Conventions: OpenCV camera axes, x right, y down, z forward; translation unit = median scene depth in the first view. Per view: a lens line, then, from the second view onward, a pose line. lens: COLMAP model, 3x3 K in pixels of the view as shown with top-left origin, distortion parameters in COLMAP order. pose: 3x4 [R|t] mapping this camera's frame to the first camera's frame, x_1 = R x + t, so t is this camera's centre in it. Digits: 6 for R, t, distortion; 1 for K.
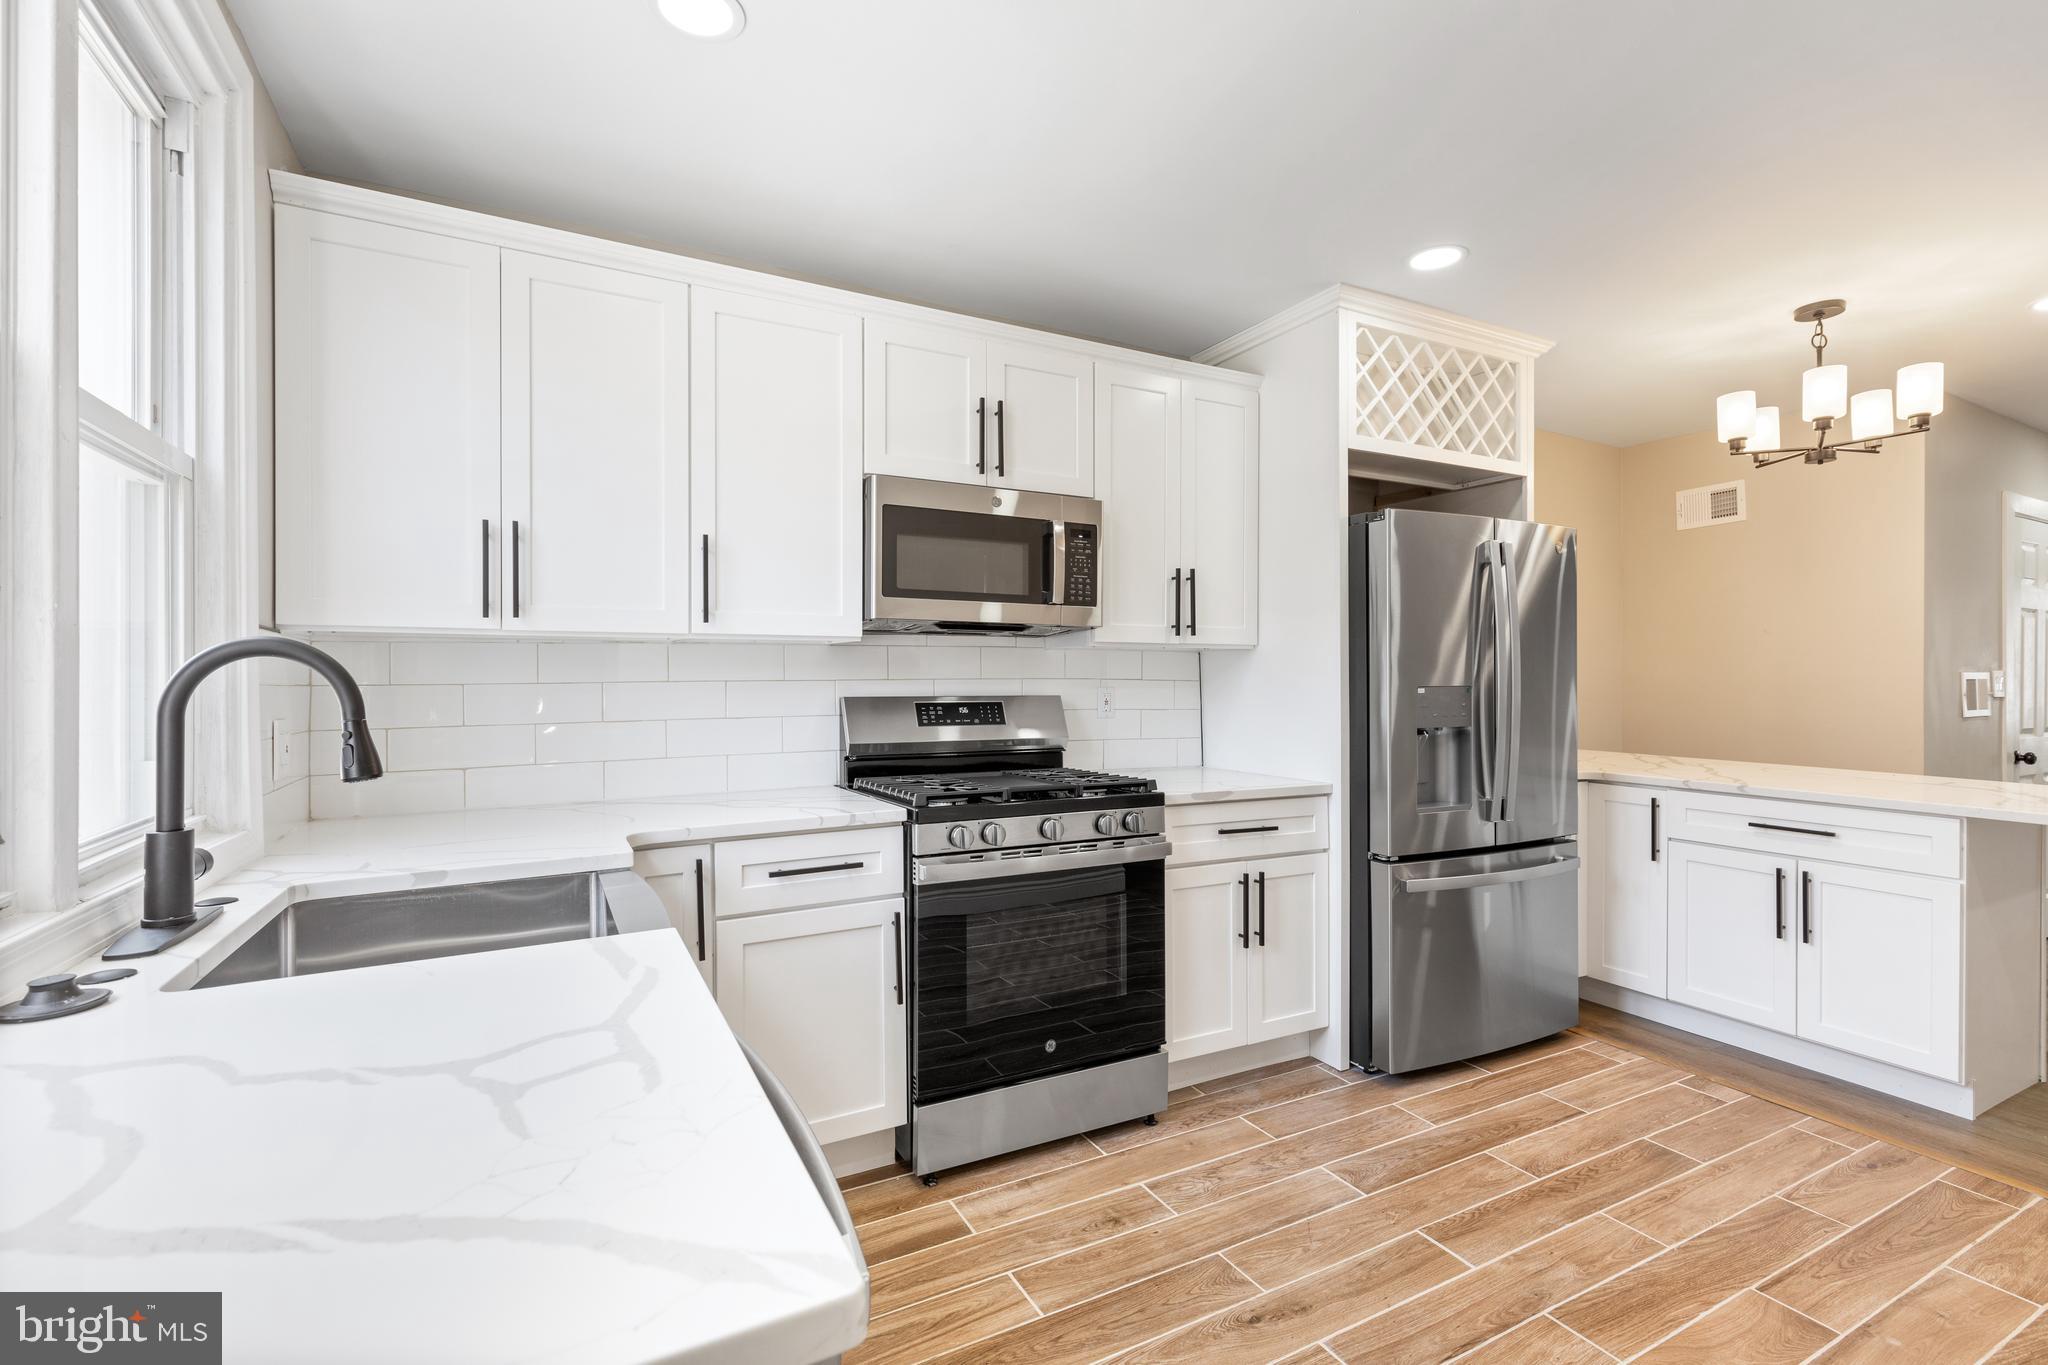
lens RADIAL K [[925.9, 0, 1032.9], [0, 925.9, 675.8], [0, 0, 1]] dist [0.001787, -0.000394]
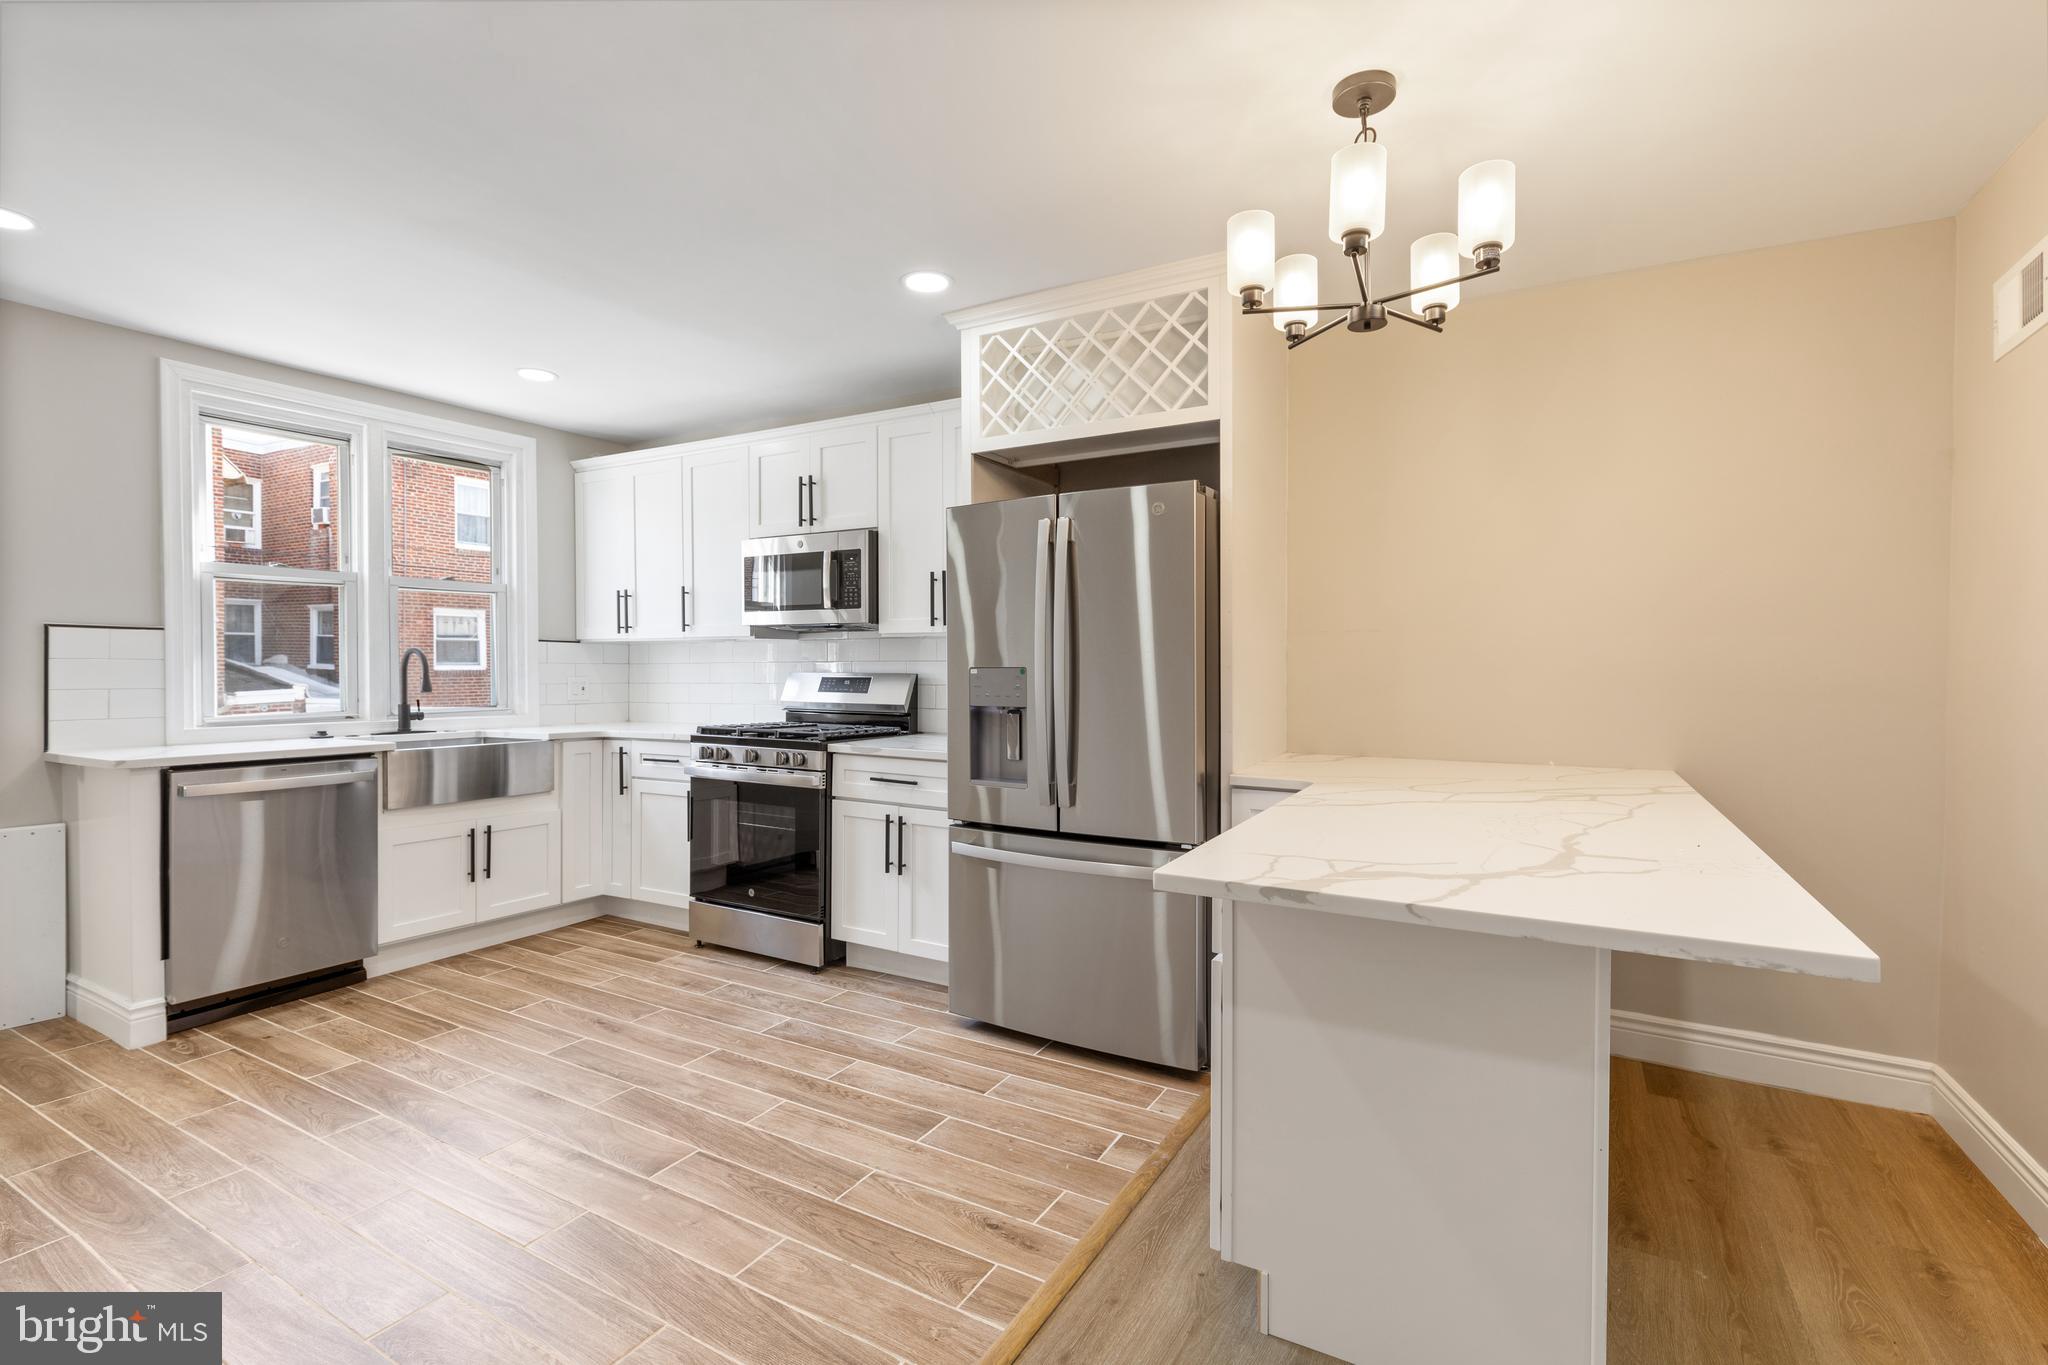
lens RADIAL K [[925.9, 0, 1030.7], [0, 925.9, 677.9], [0, 0, 1]] dist [0.001787, -0.000394]
pose [[0.532747, 0.014811, -0.846145, 1.583559], [0.000275, 0.999844, 0.017674, 0.004745], [0.846274, -0.009648, 0.532660, 0.555660]]
